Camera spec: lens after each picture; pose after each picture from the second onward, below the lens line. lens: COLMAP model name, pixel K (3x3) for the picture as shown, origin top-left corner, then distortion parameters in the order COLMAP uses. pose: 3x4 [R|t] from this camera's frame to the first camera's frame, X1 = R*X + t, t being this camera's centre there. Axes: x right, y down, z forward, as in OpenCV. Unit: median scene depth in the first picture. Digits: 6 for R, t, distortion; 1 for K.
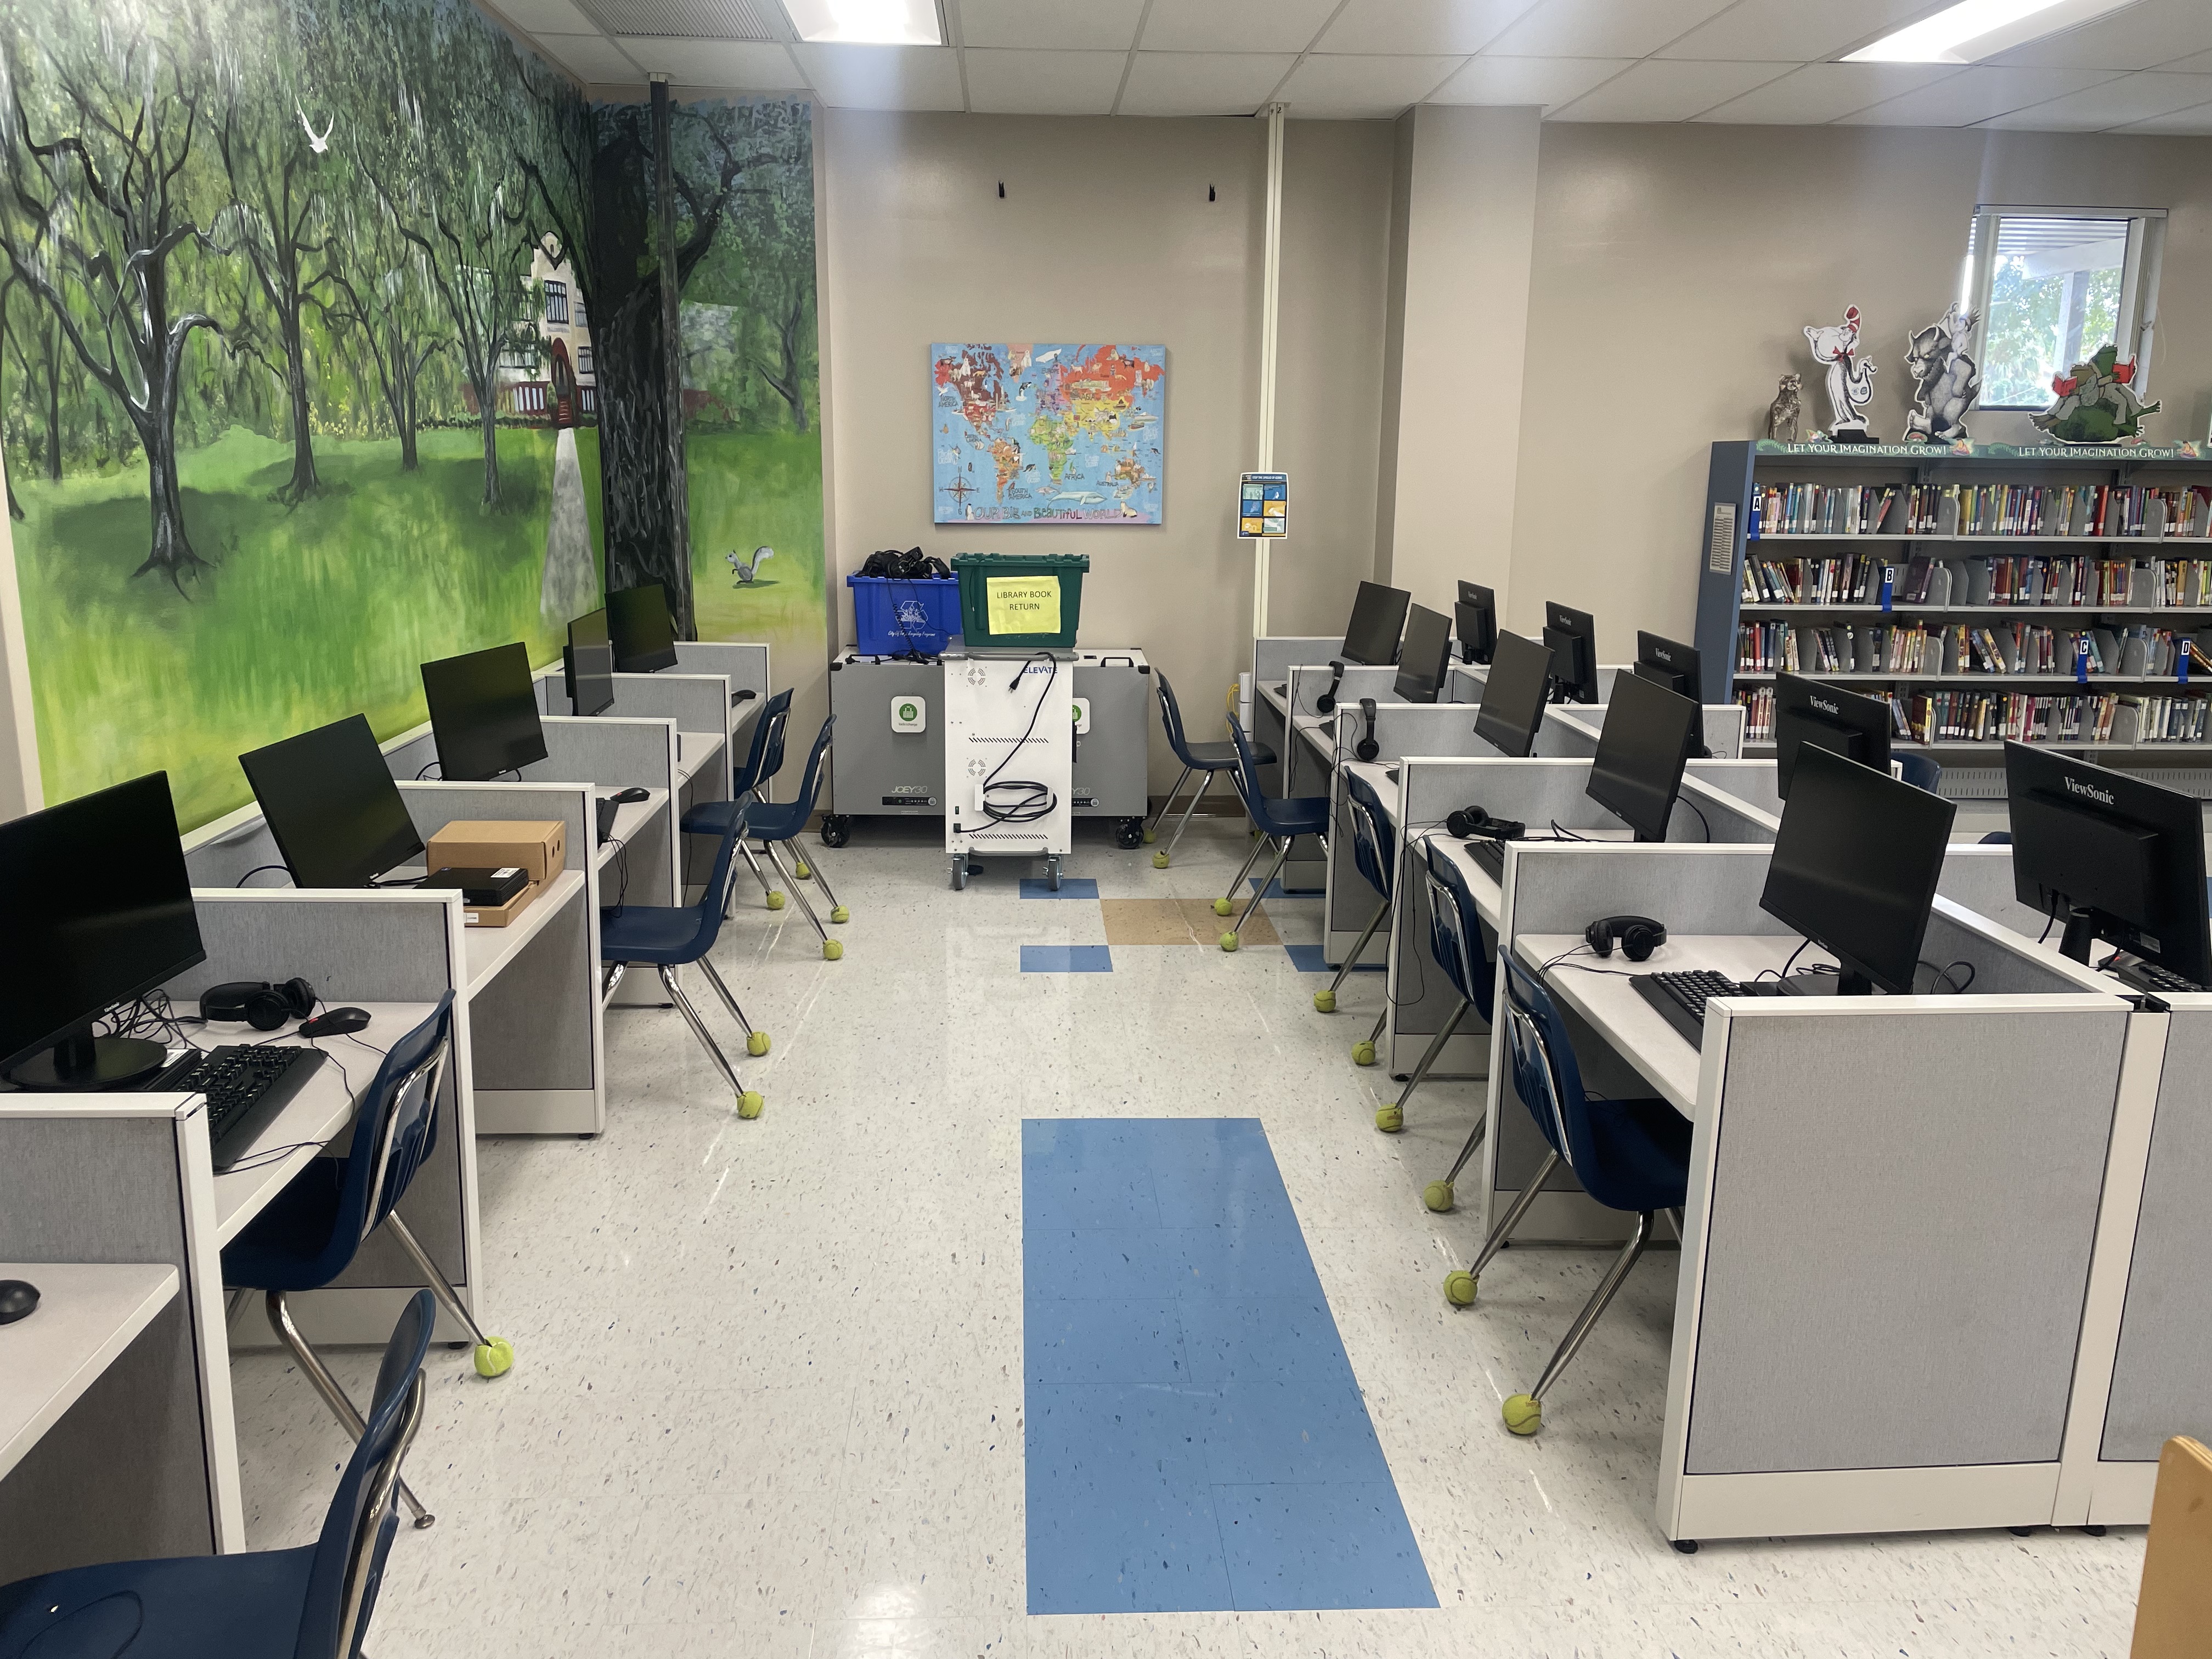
lens RADIAL K [[1669.5, 0, 1103.4], [0, 1669.5, 832.4], [0, 0, 1]] dist [0.079229, -0.102828]
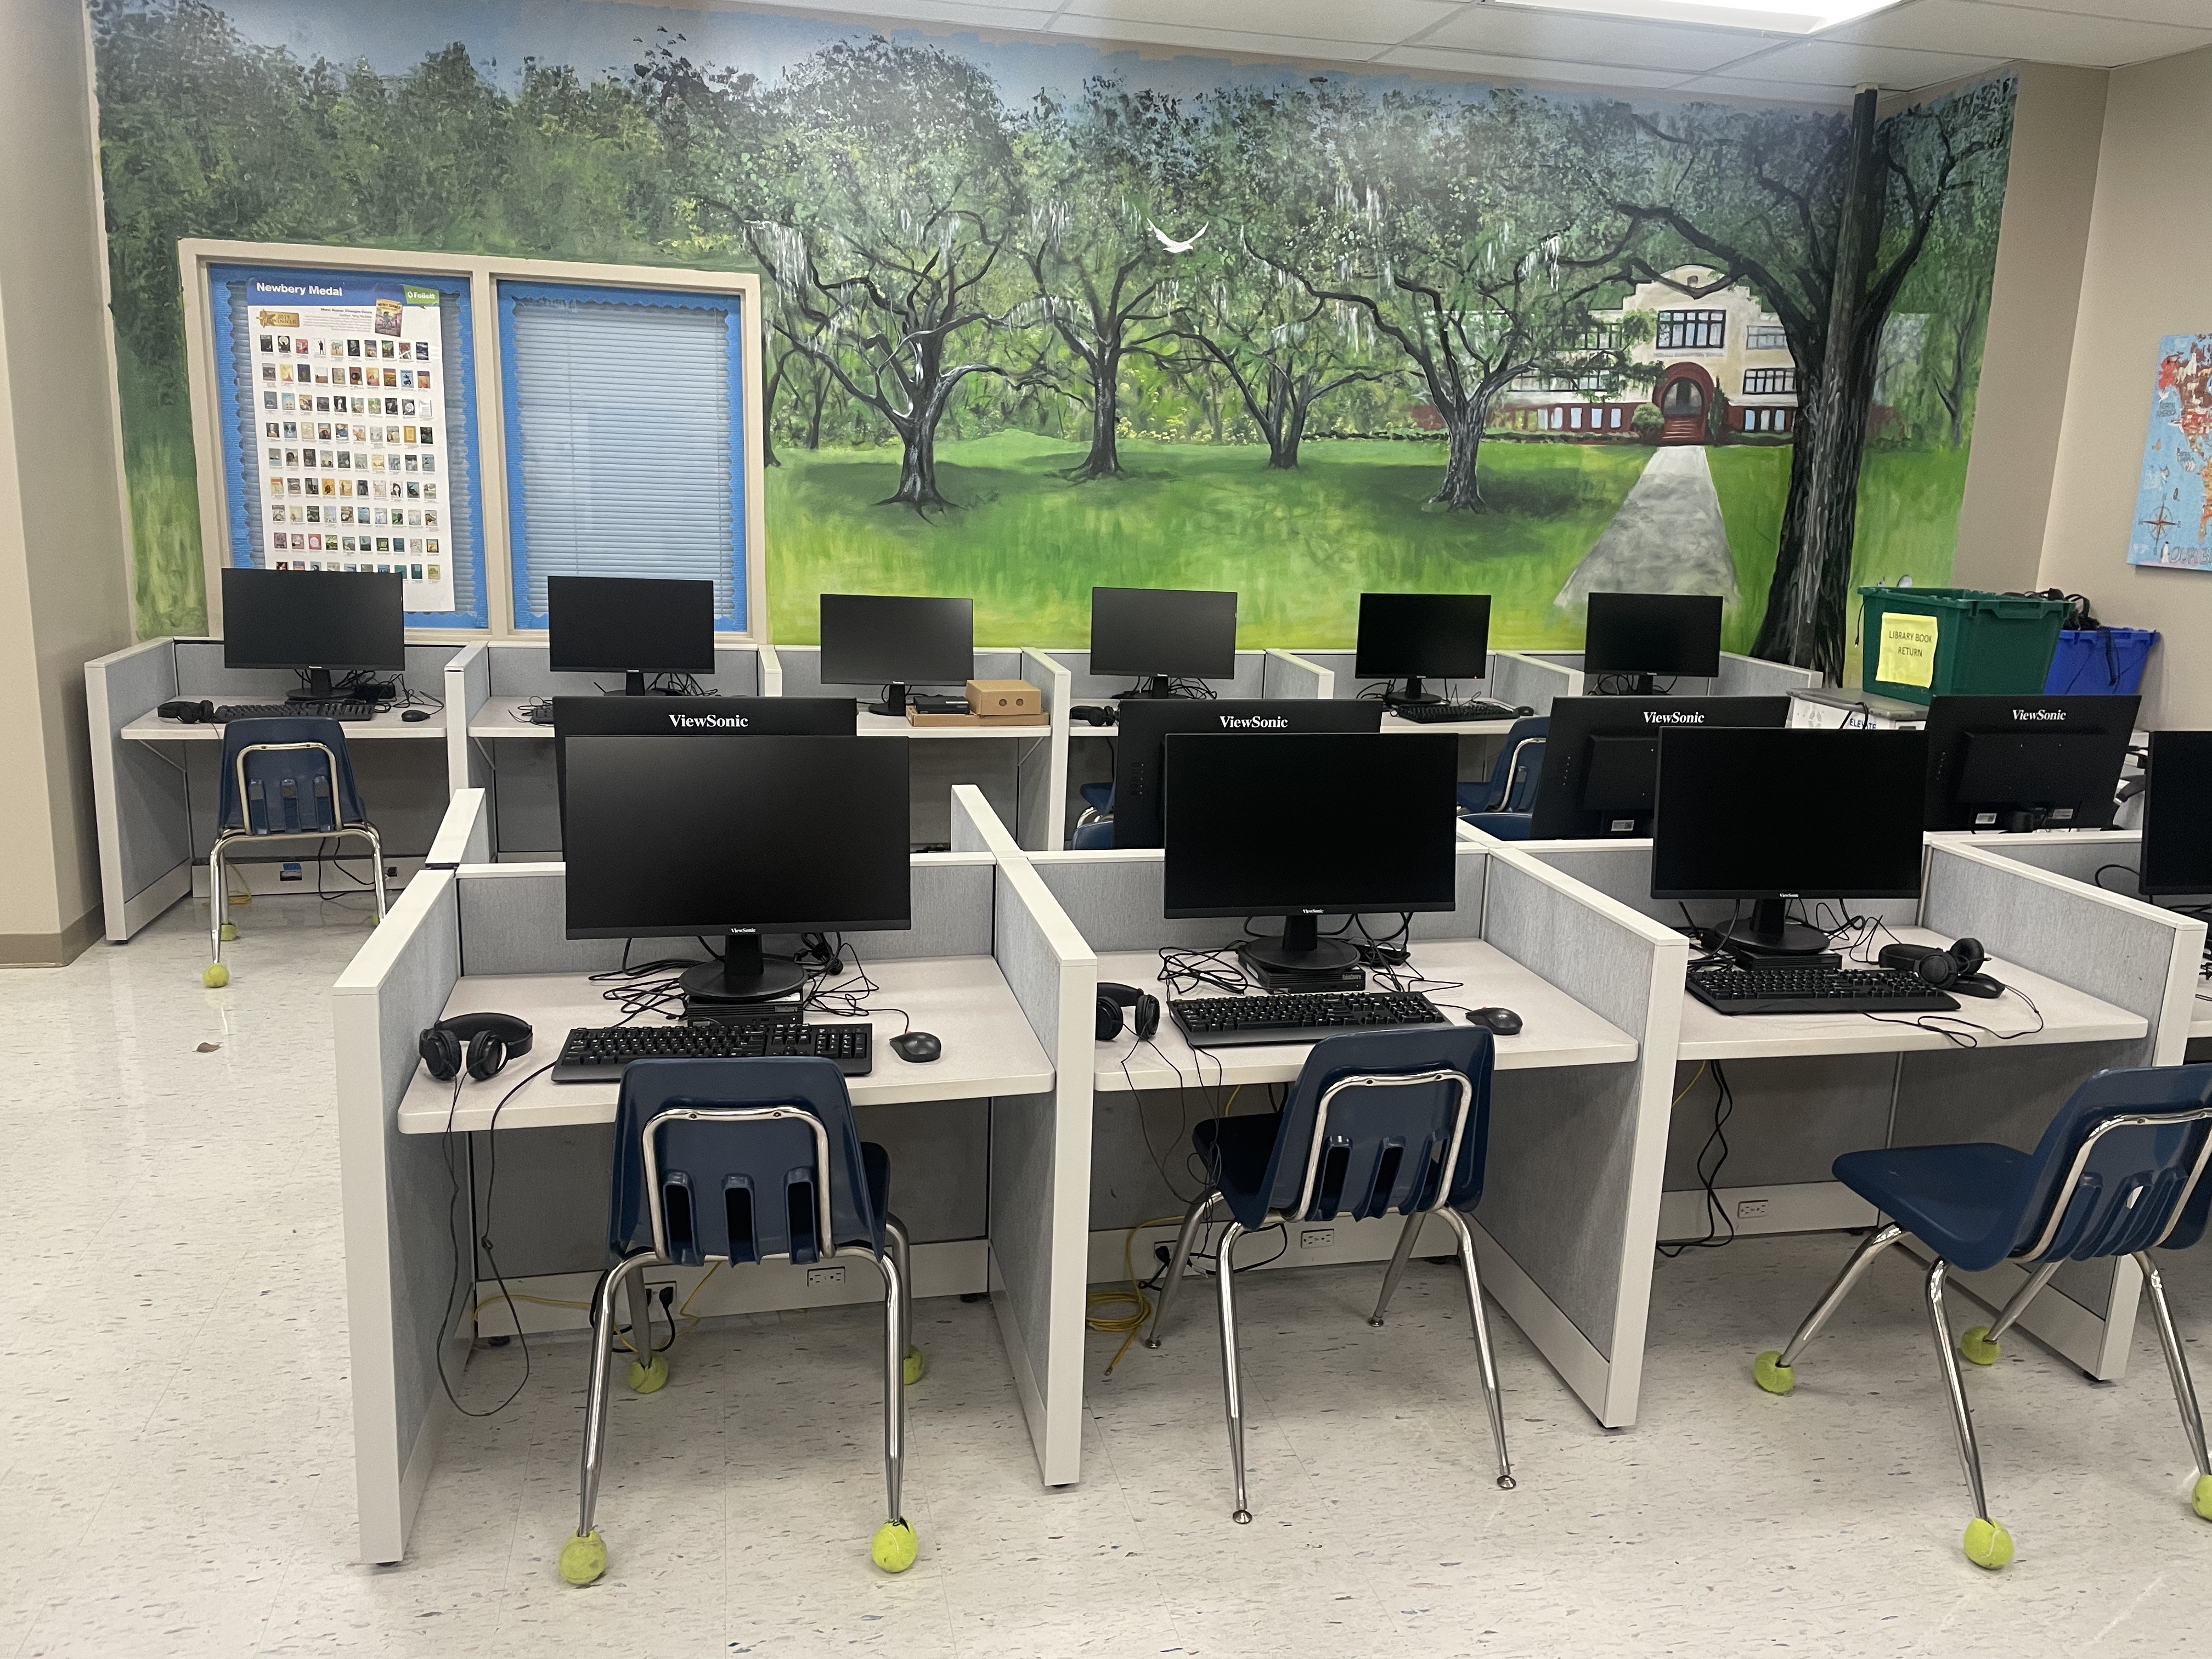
lens RADIAL K [[1669.5, 0, 1105.0], [0, 1669.5, 834.5], [0, 0, 1]] dist [0.079229, -0.102828]
pose [[0.172267, 0.209737, -0.962463, 0.701992], [-0.250453, 0.954286, 0.163128, -0.086628], [0.952679, 0.212950, 0.216921, 0.469072]]
